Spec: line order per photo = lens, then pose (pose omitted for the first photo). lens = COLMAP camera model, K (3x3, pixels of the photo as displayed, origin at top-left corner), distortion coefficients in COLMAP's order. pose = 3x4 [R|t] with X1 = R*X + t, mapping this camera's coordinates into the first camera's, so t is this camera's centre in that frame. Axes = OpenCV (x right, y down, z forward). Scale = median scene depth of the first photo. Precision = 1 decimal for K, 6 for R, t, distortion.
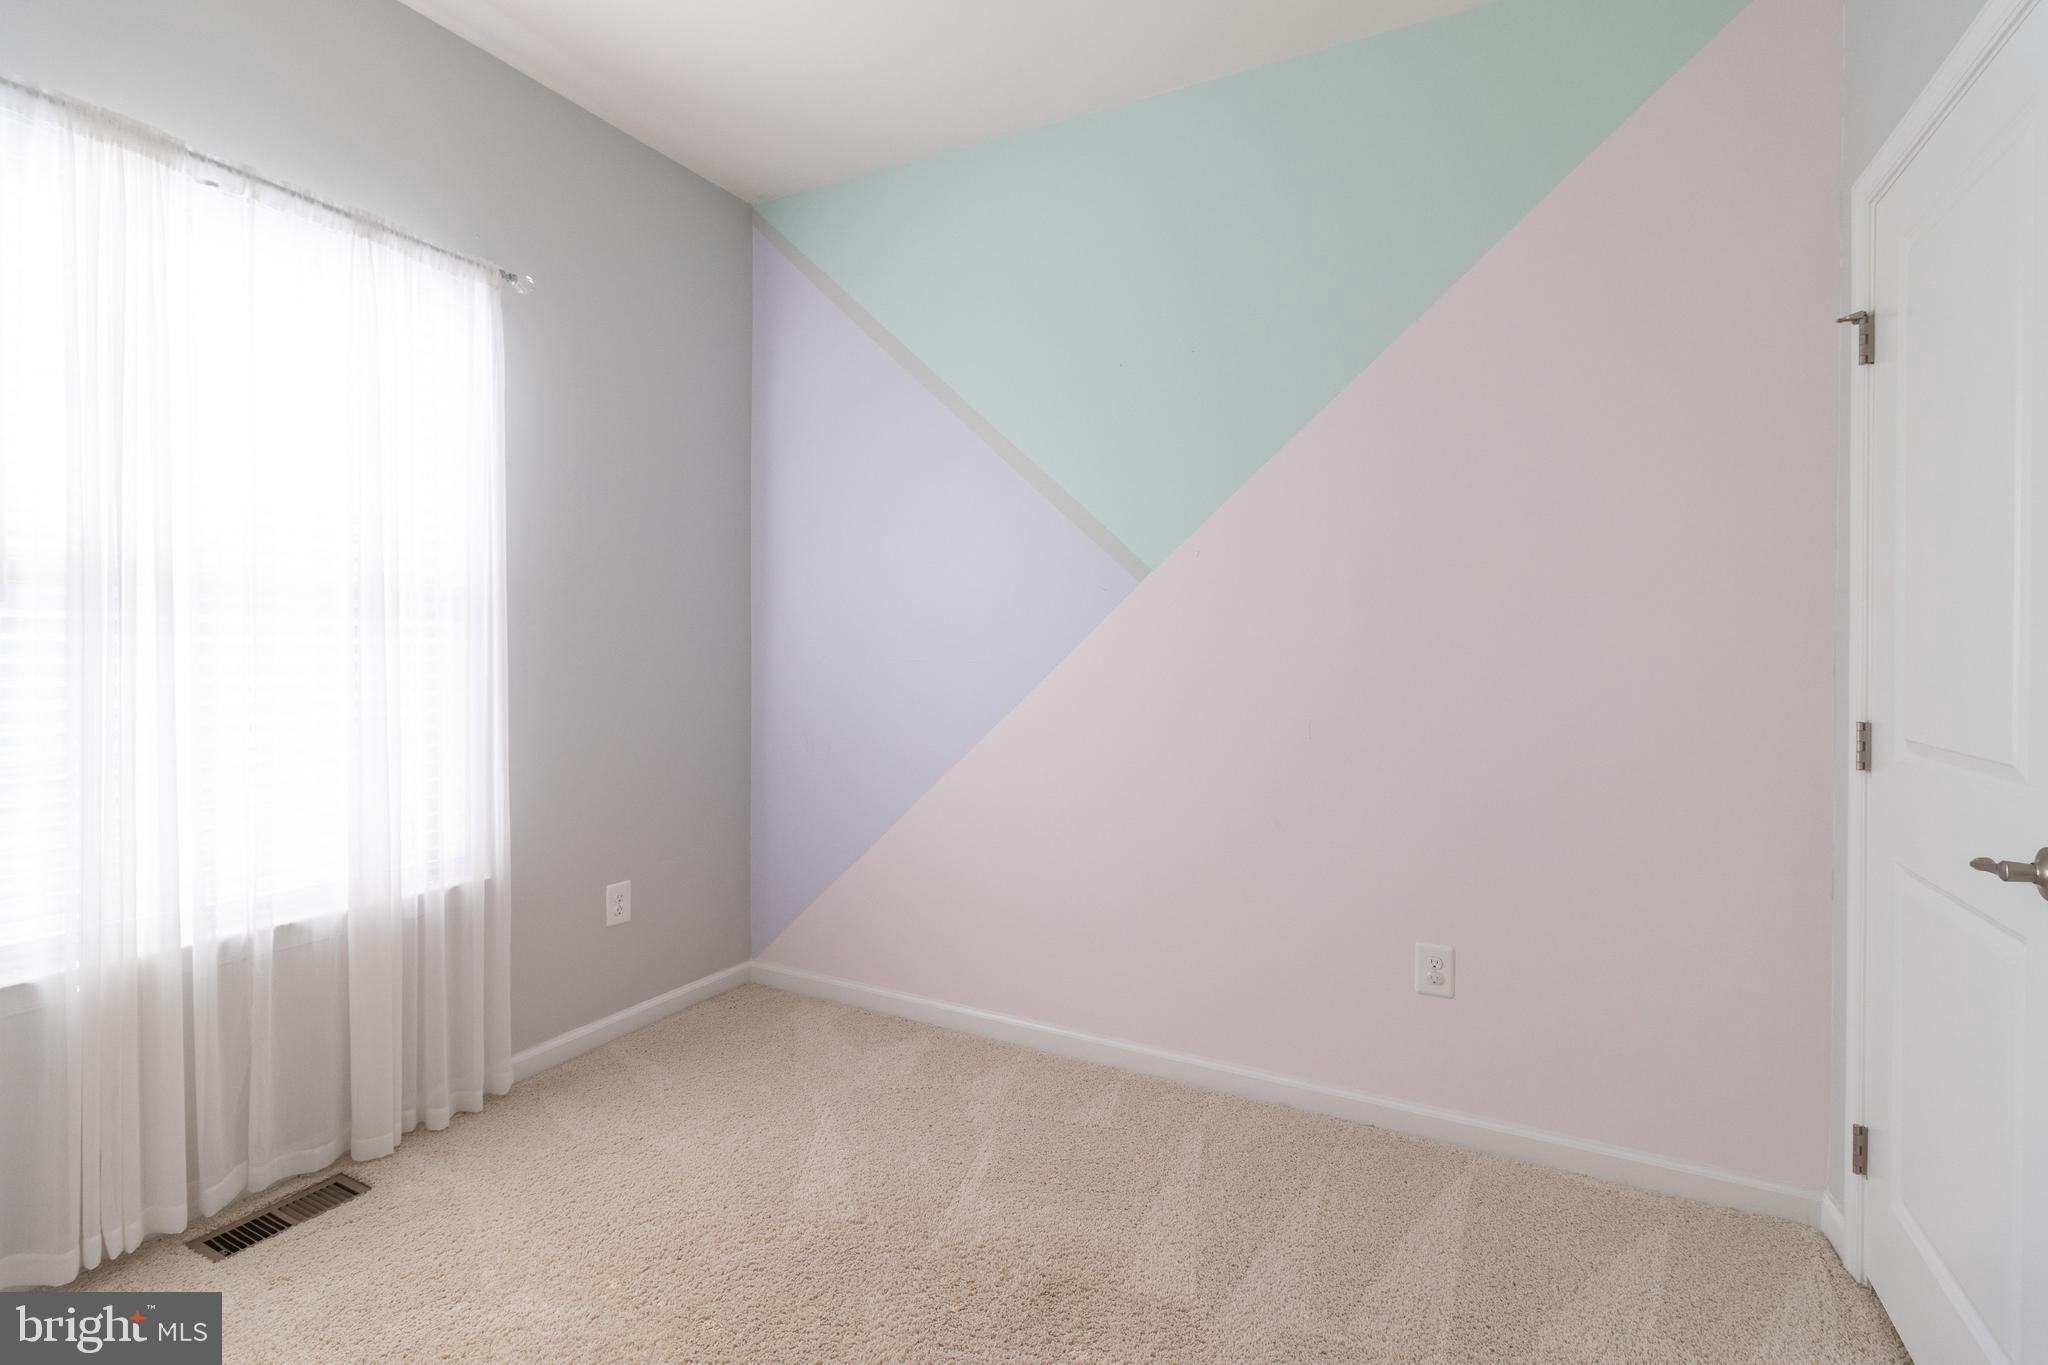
lens RADIAL K [[945.5, 0, 1028.8], [0, 945.5, 653.2], [0, 0, 1]] dist [0.003386, -0.000289]
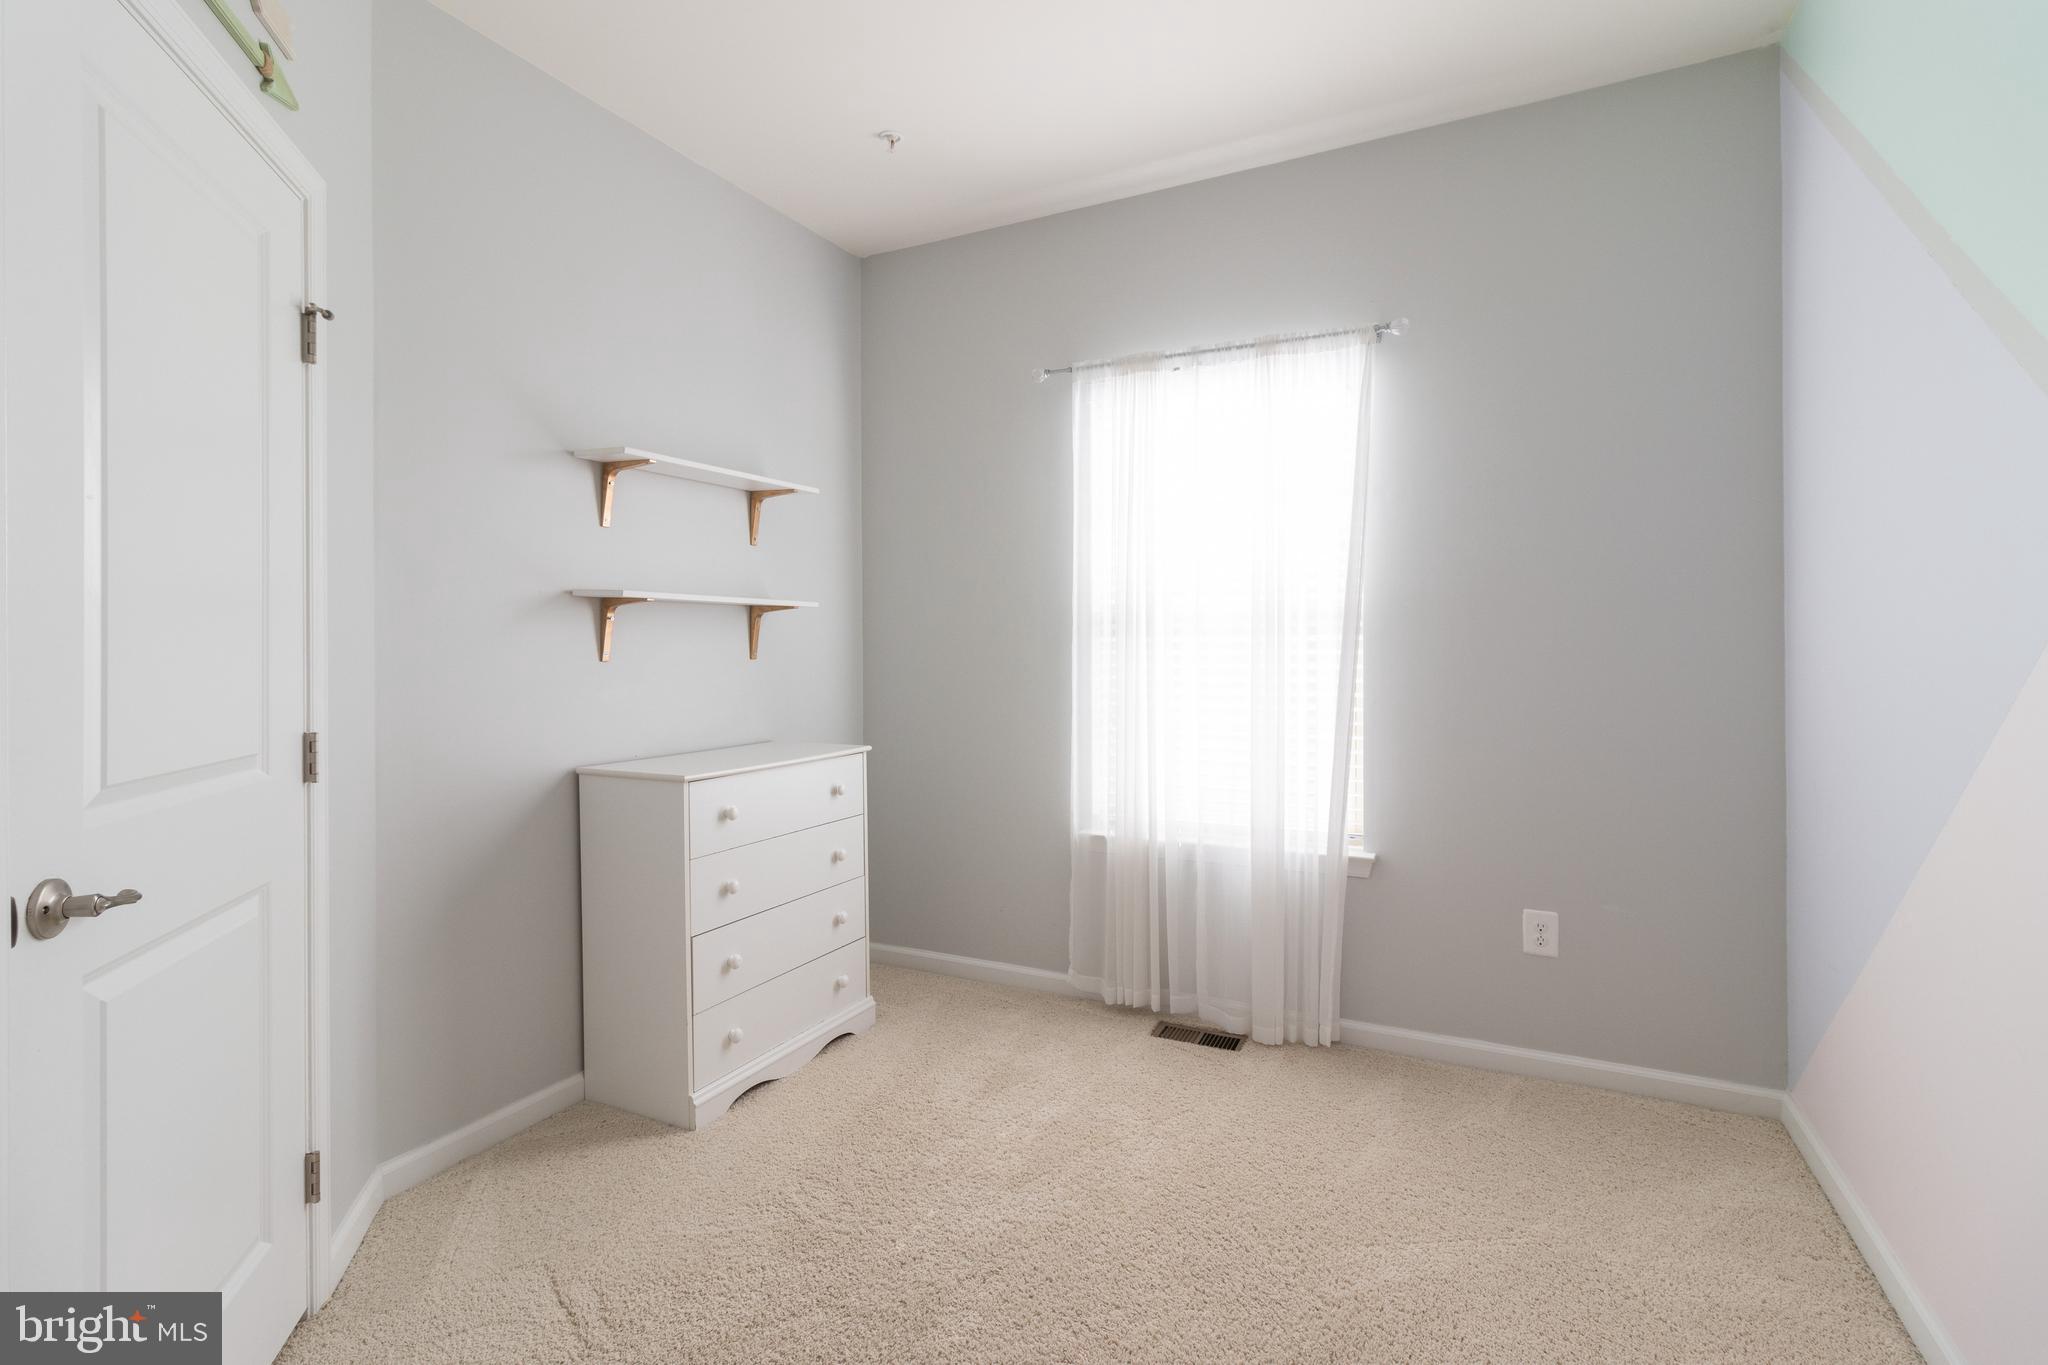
lens RADIAL K [[945.5, 0, 1028.8], [0, 945.5, 653.2], [0, 0, 1]] dist [0.003386, -0.000289]
pose [[0.009847, -0.012504, -0.999873, 0.614197], [-0.004146, 0.999913, -0.012545, 0.006556], [0.999943, 0.004269, 0.009795, 0.616492]]
